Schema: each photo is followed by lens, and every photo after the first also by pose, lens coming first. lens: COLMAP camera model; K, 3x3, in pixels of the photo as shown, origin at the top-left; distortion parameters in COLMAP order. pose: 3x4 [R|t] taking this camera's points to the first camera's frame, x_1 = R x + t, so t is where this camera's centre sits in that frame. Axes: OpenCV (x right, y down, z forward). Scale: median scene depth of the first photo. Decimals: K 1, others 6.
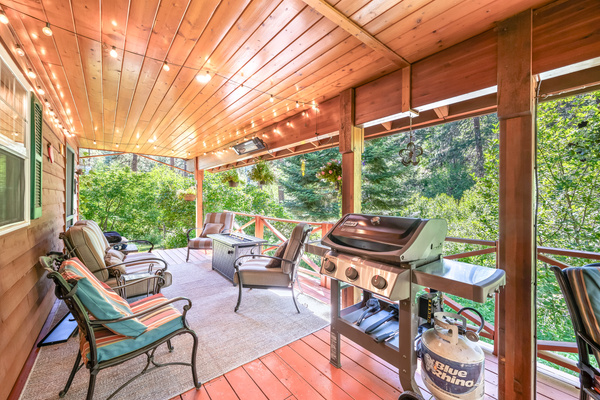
lens RADIAL K [[239.4, 0, 300.0], [0, 239.4, 200.0], [0, 0, 1]] dist [0.000041, -0.000075]
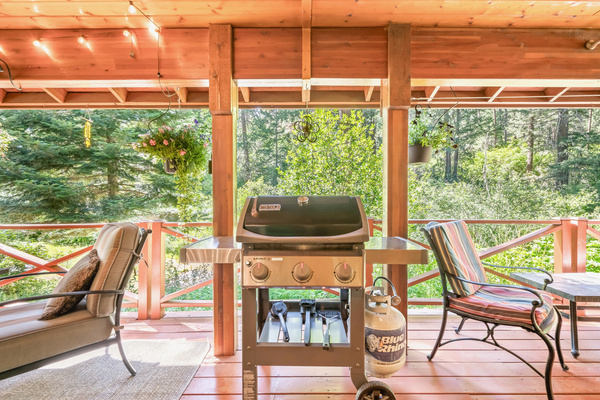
lens RADIAL K [[257.4, 0, 300.0], [0, 257.4, 200.0], [0, 0, 1]] dist [0.000769, 0.000310]
pose [[0.632267, -0.015028, 0.774605, -0.216458], [0.014018, 0.999870, 0.007956, 0.048057], [-0.774624, 0.005828, 0.632396, 0.285874]]
